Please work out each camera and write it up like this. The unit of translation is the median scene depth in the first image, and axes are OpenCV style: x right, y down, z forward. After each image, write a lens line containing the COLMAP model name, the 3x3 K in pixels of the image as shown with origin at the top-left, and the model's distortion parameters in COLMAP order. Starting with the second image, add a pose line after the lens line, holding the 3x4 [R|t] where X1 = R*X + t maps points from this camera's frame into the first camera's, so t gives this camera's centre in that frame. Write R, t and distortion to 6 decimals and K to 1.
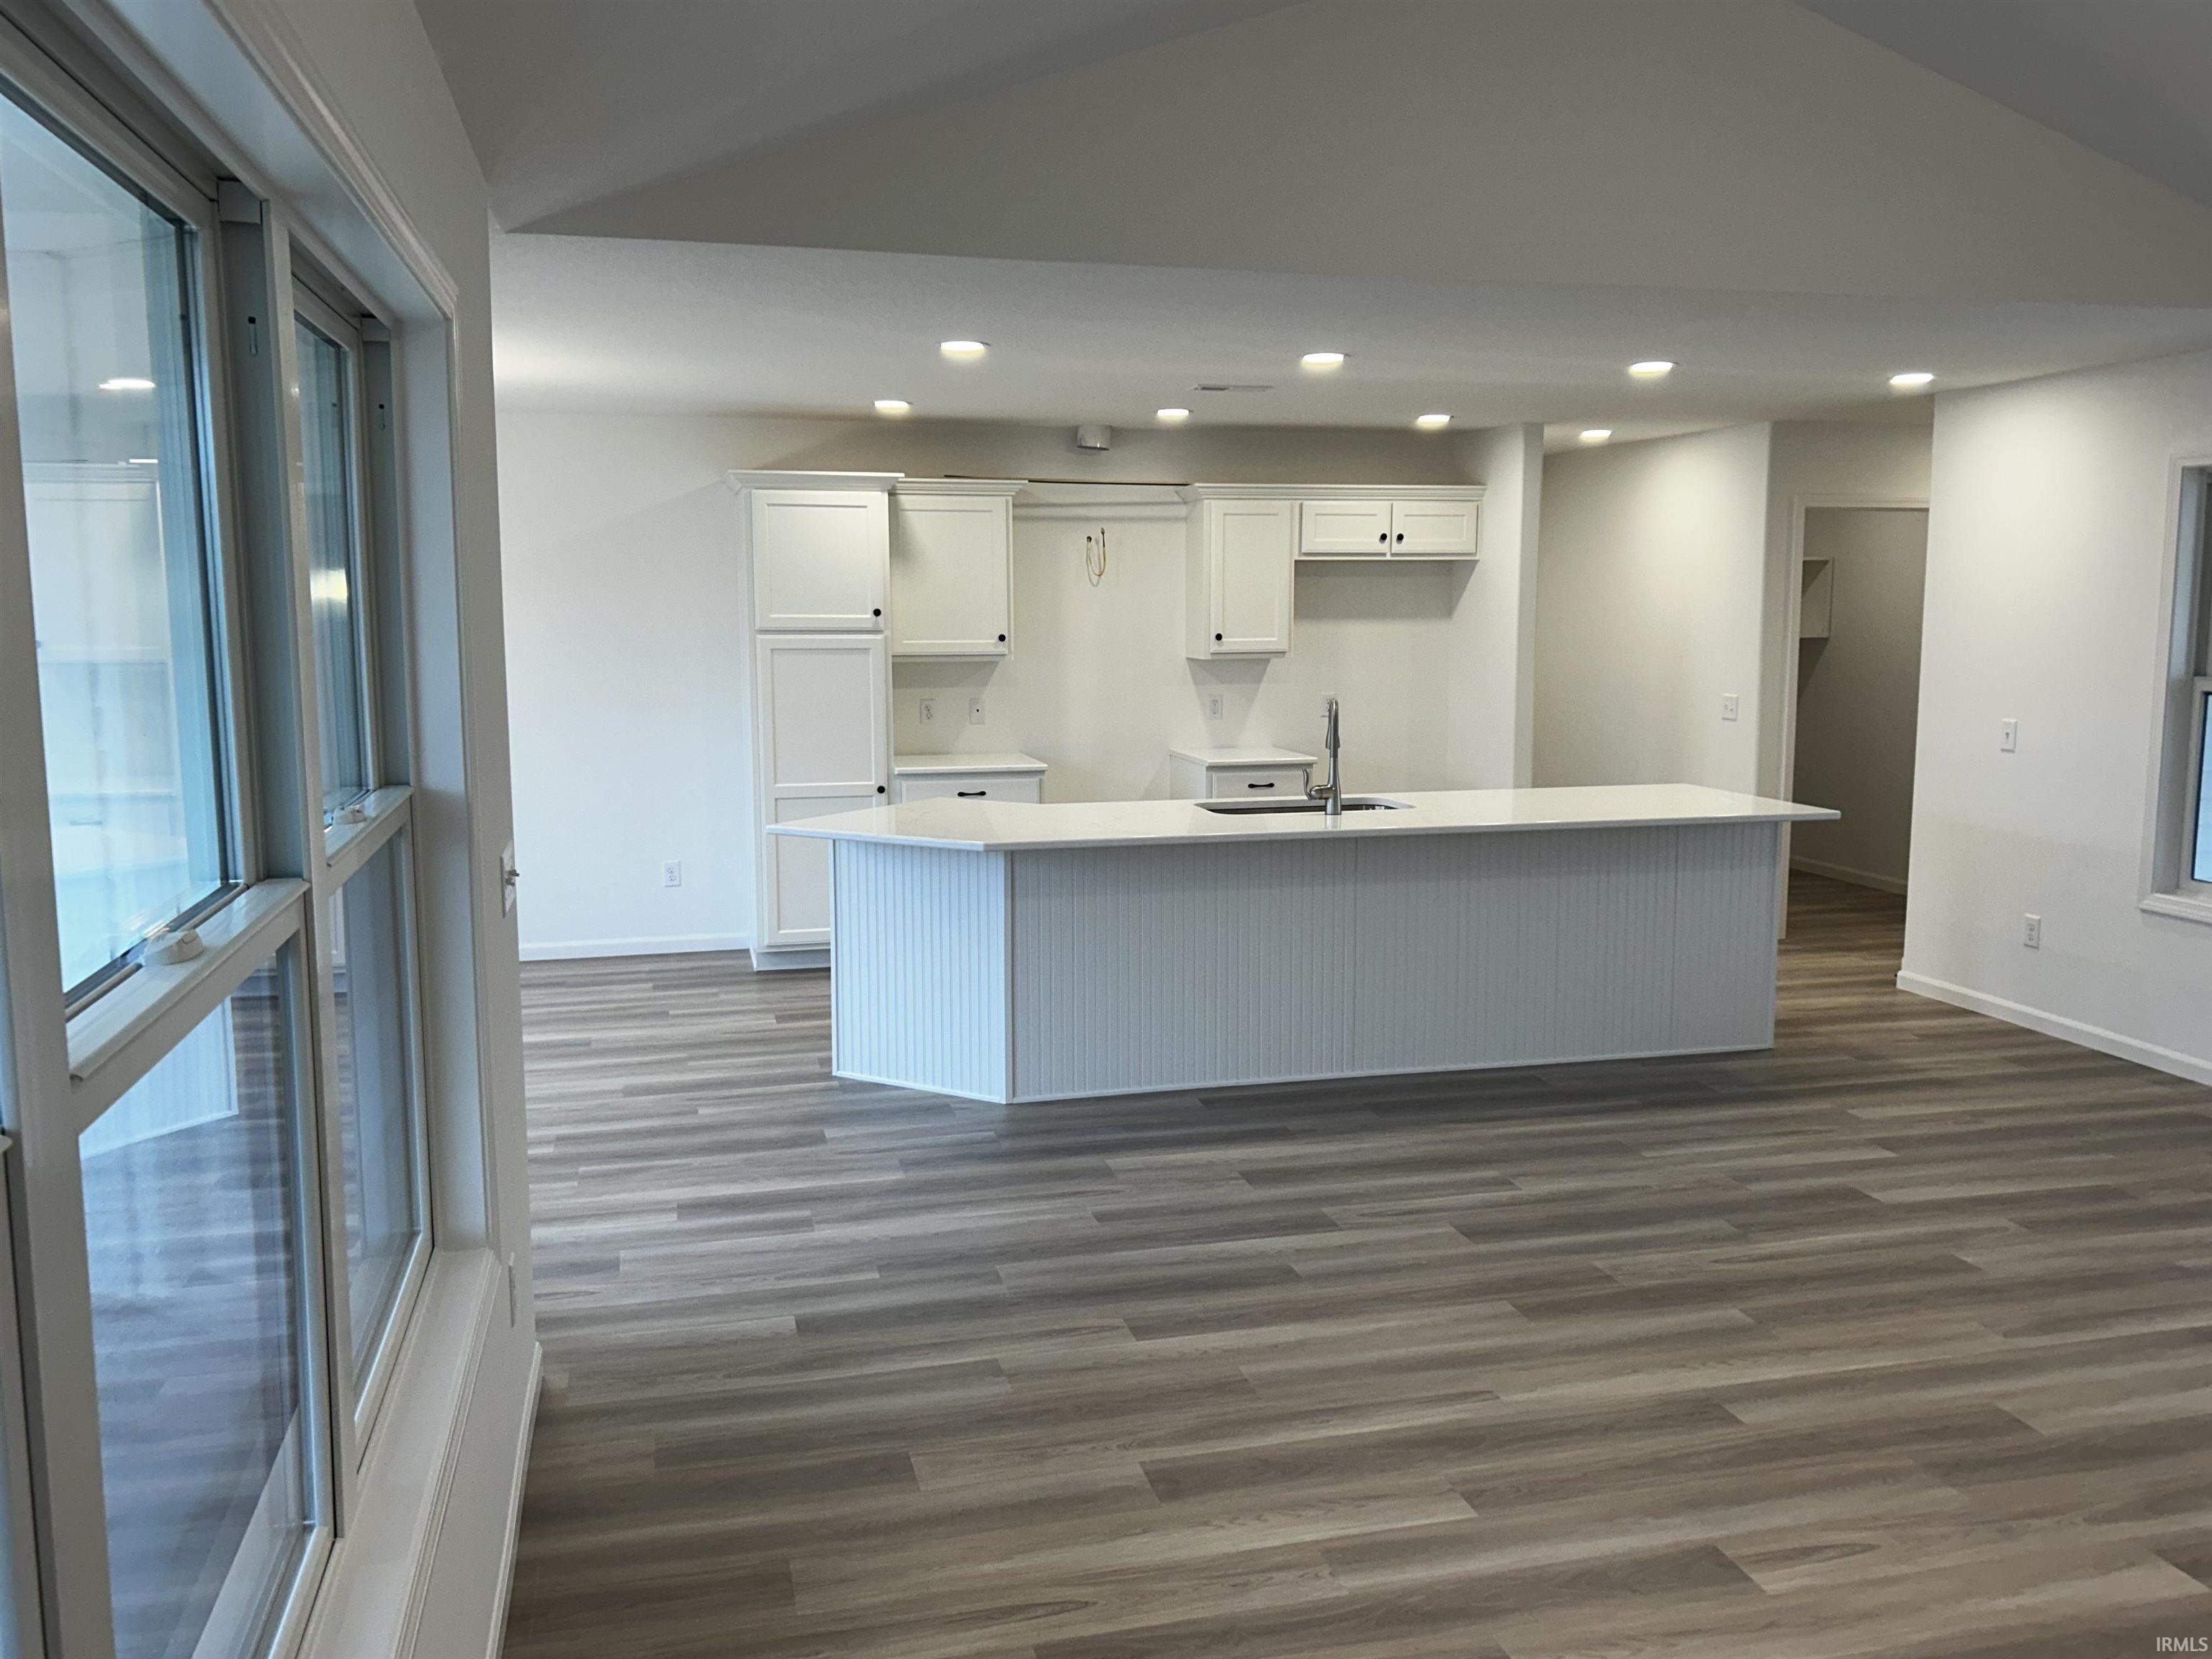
lens RADIAL K [[1776.1, 0, 1125.1], [0, 1776.1, 818.4], [0, 0, 1]] dist [0.061511, -0.069786]
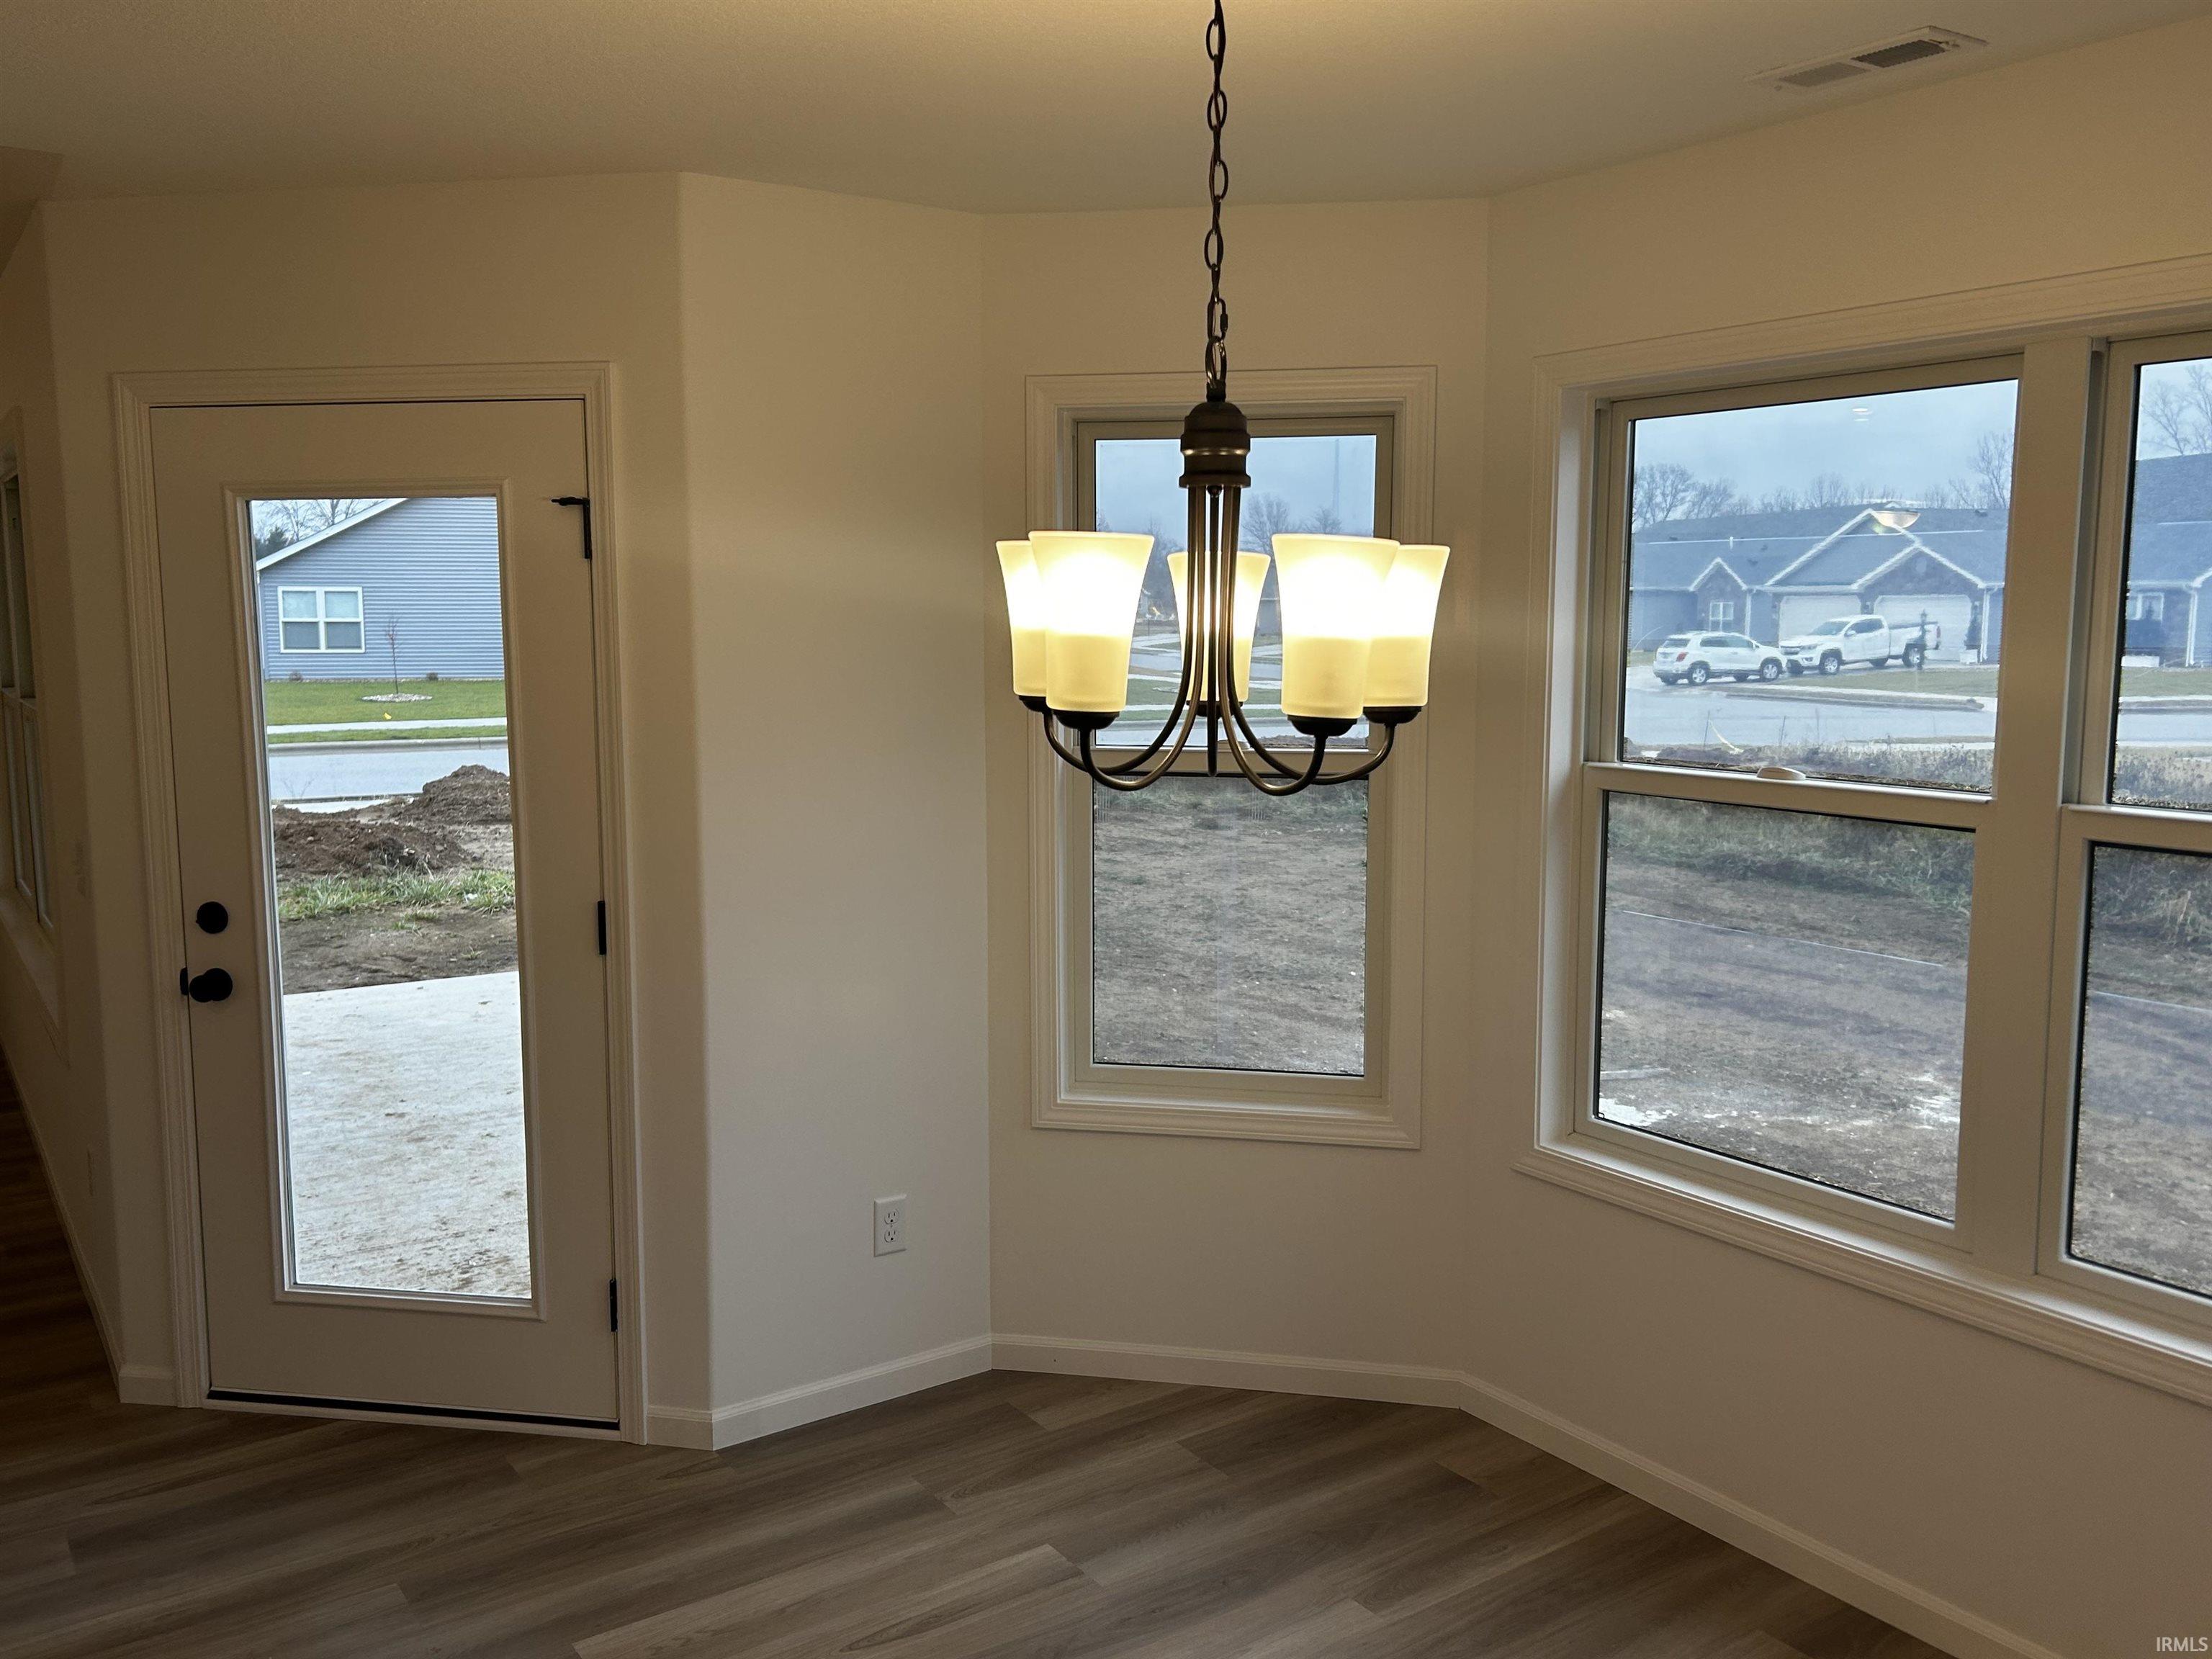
lens RADIAL K [[1776.1, 0, 1092.5], [0, 1776.1, 823.0], [0, 0, 1]] dist [0.061511, -0.069786]
pose [[-0.940381, 0.042522, -0.337454, -0.359030], [-0.040980, 0.970761, 0.236524, -0.179293], [0.337645, 0.236252, -0.911143, 1.421241]]
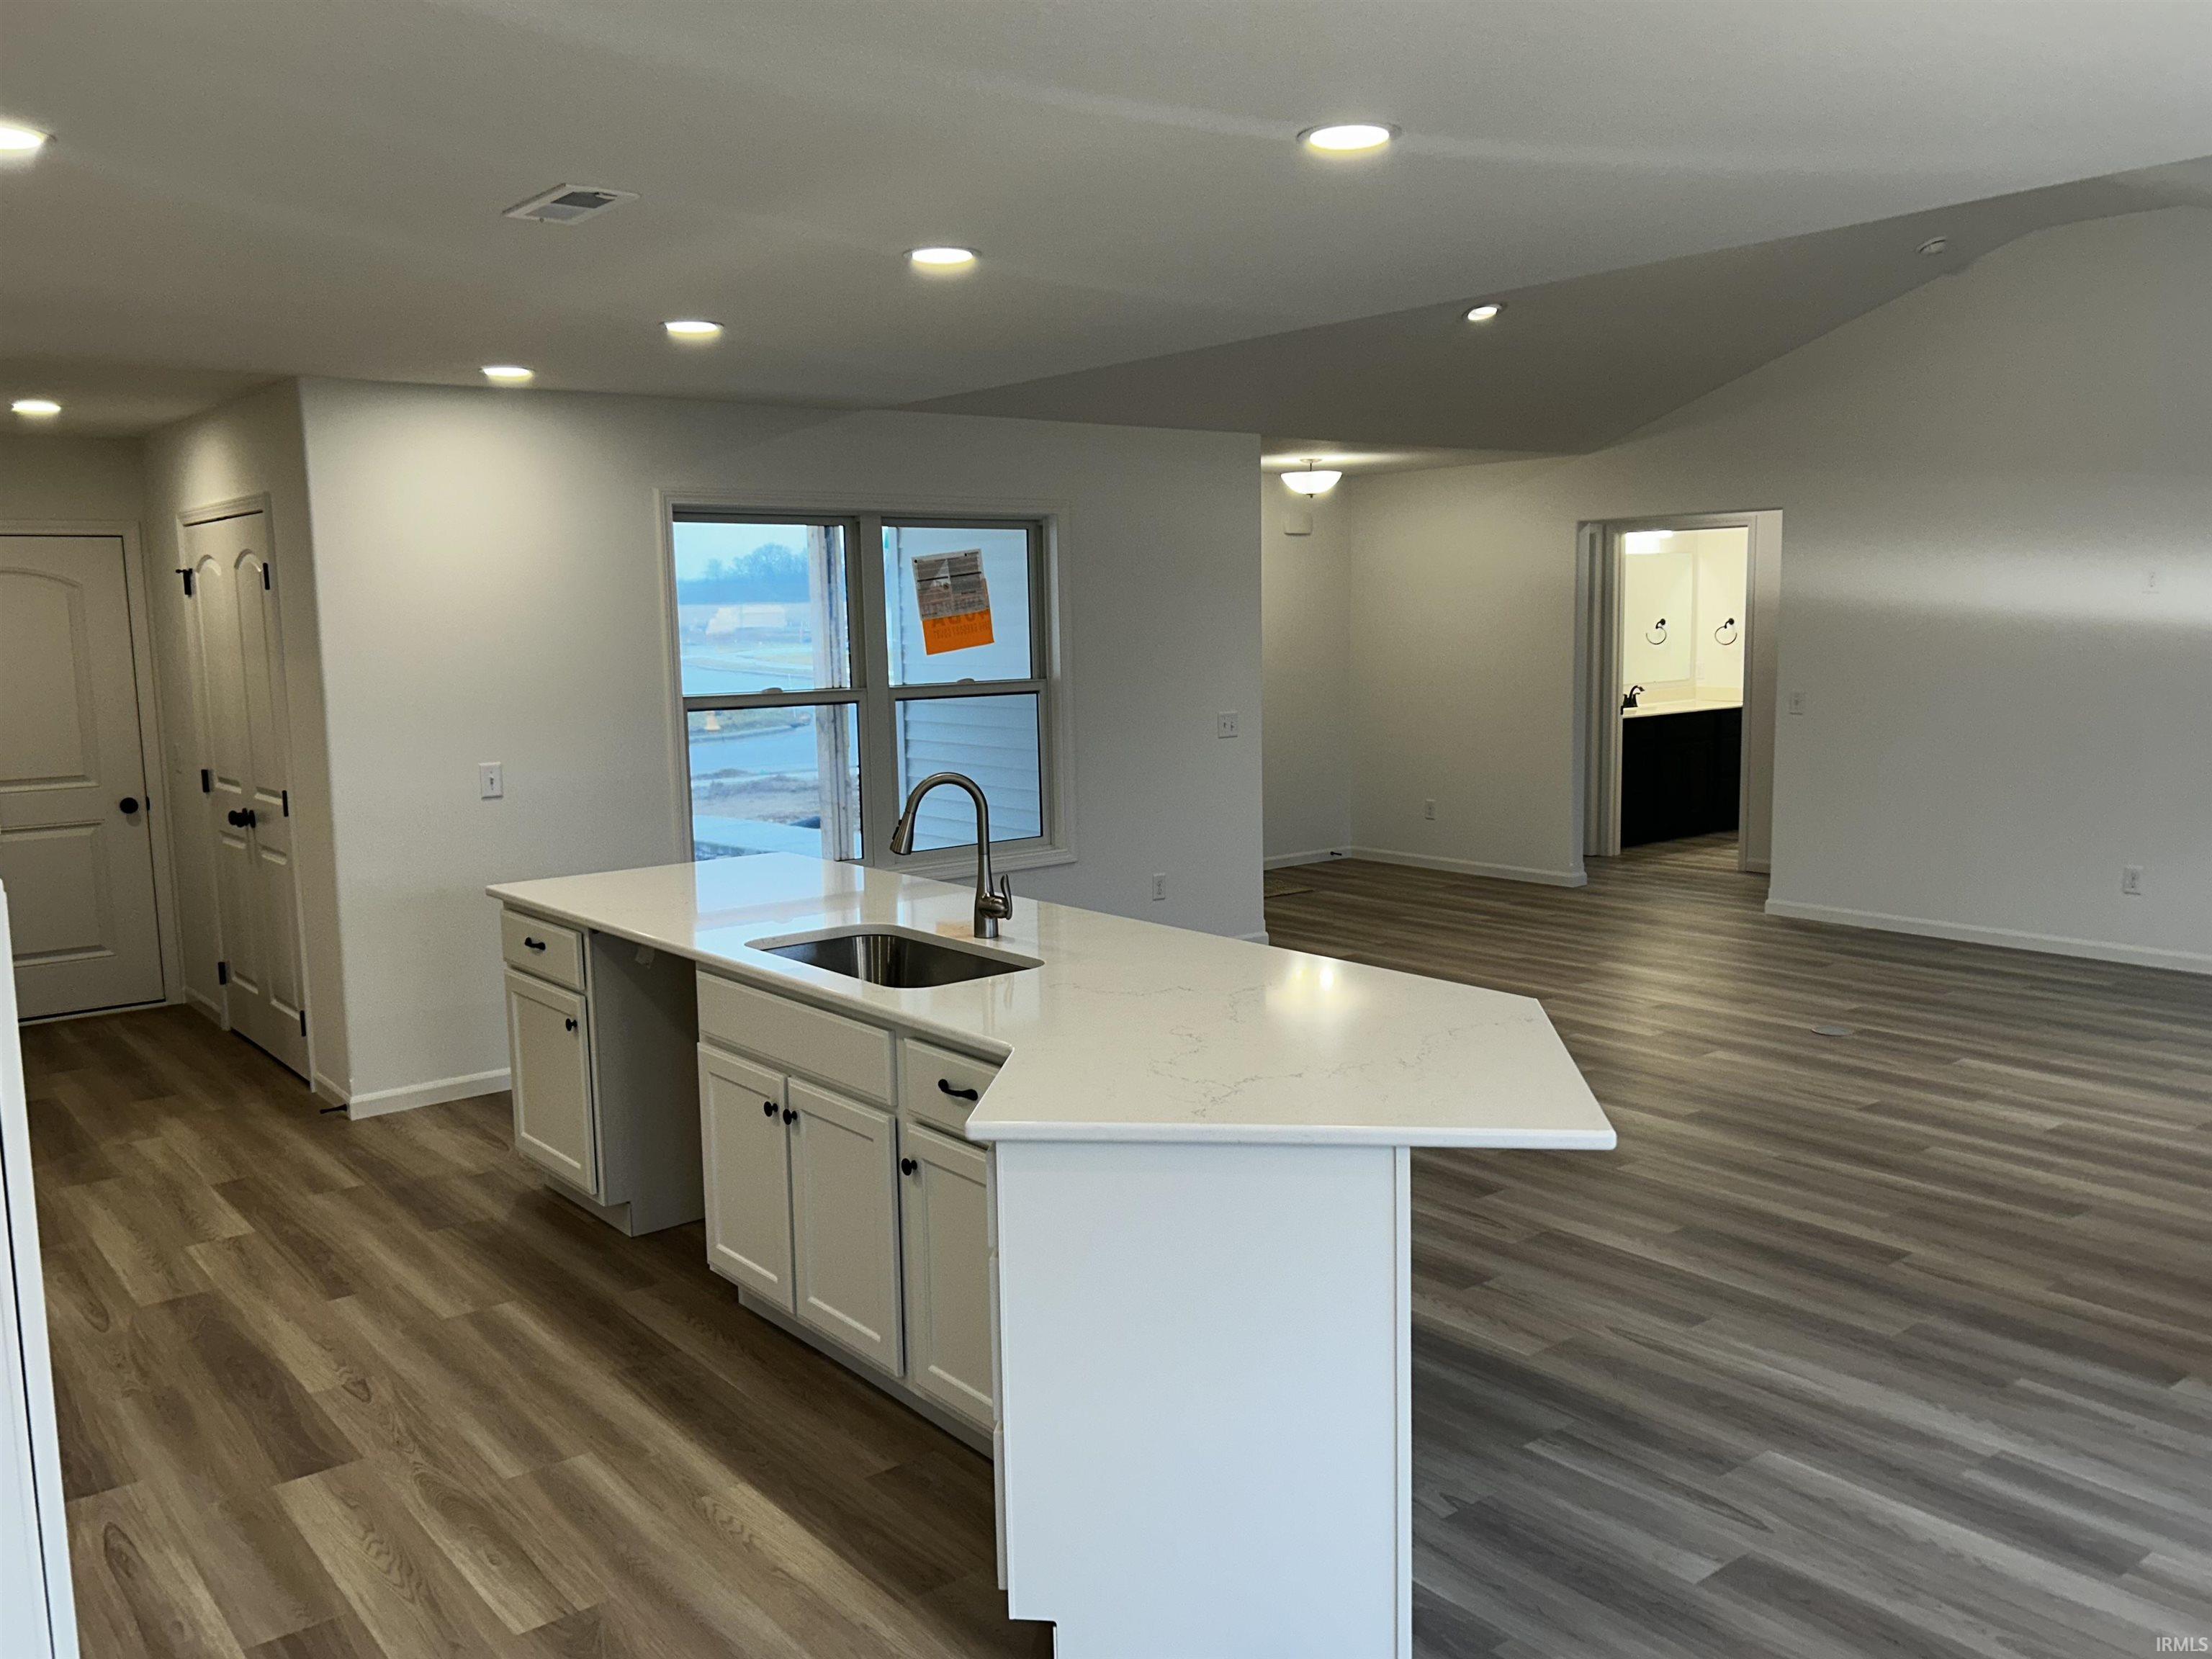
lens RADIAL K [[1776.1, 0, 1118.5], [0, 1776.1, 843.3], [0, 0, 1]] dist [0.061511, -0.069786]
pose [[-0.407611, -0.110053, 0.906500, -0.584921], [0.134660, 0.974613, 0.178872, -0.171753], [-0.903172, 0.194980, -0.382443, 1.359800]]
